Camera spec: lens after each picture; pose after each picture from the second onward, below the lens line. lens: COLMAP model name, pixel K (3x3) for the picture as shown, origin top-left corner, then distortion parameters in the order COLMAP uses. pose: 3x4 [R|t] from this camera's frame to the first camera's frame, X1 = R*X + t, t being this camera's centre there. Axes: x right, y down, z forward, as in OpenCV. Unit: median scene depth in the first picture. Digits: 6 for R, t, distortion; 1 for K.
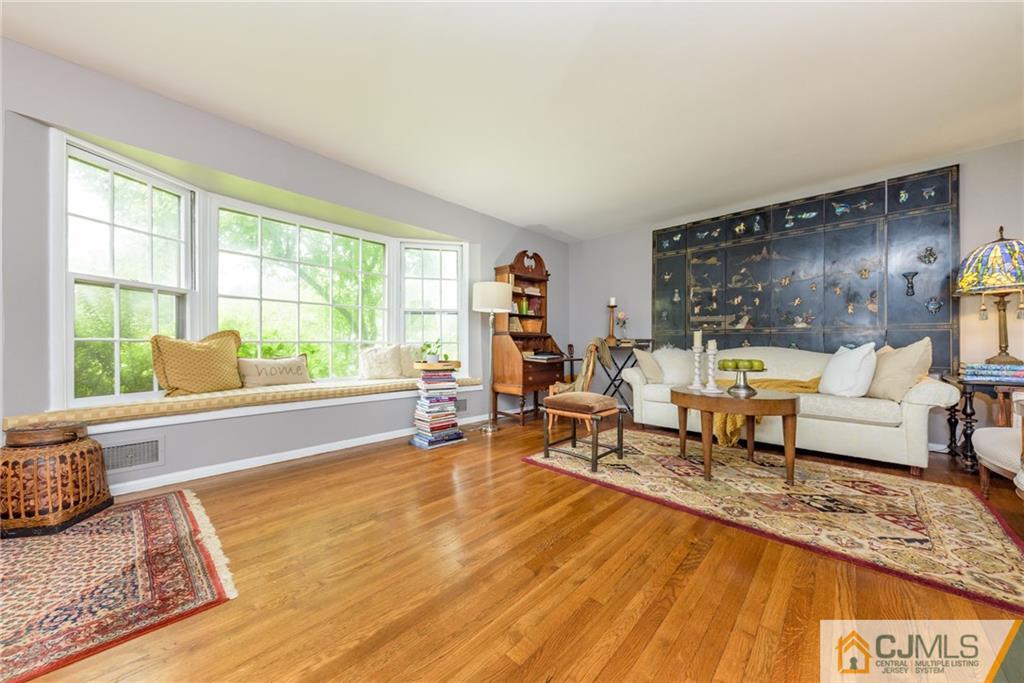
lens RADIAL K [[366.4, 0, 511.2], [0, 366.4, 343.0], [0, 0, 1]] dist [0.007698, -0.000382]
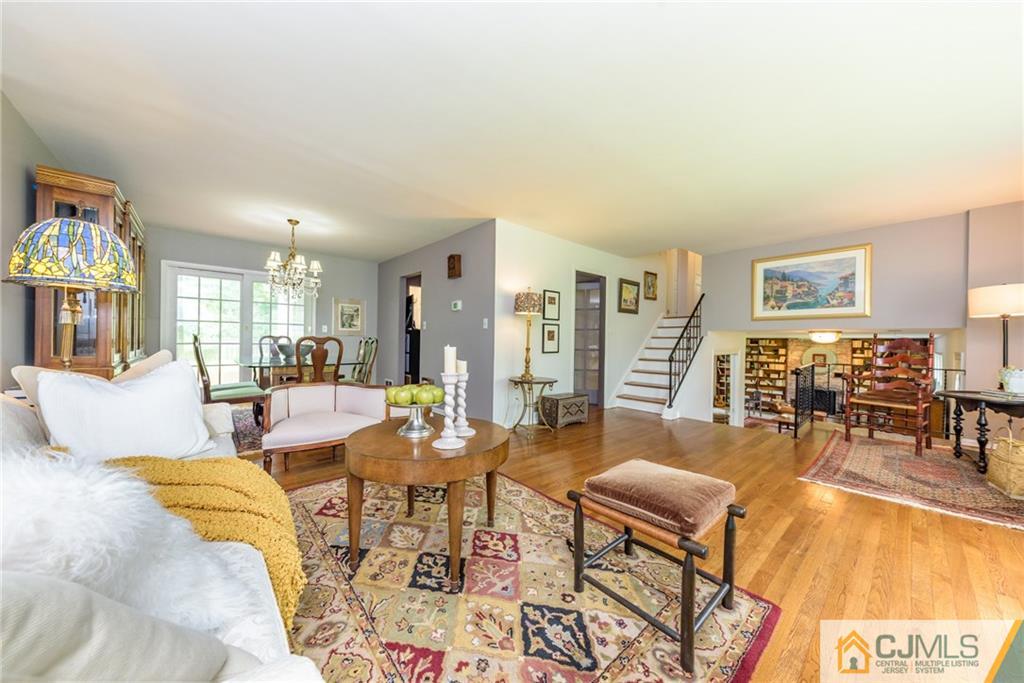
lens RADIAL K [[366.4, 0, 513.7], [0, 366.4, 342.1], [0, 0, 1]] dist [0.007698, -0.000382]
pose [[-0.996606, -0.016267, 0.080699, 0.396852], [-0.016387, 0.999865, -0.000823, -0.044192], [-0.080675, -0.002143, -0.996738, 1.726683]]
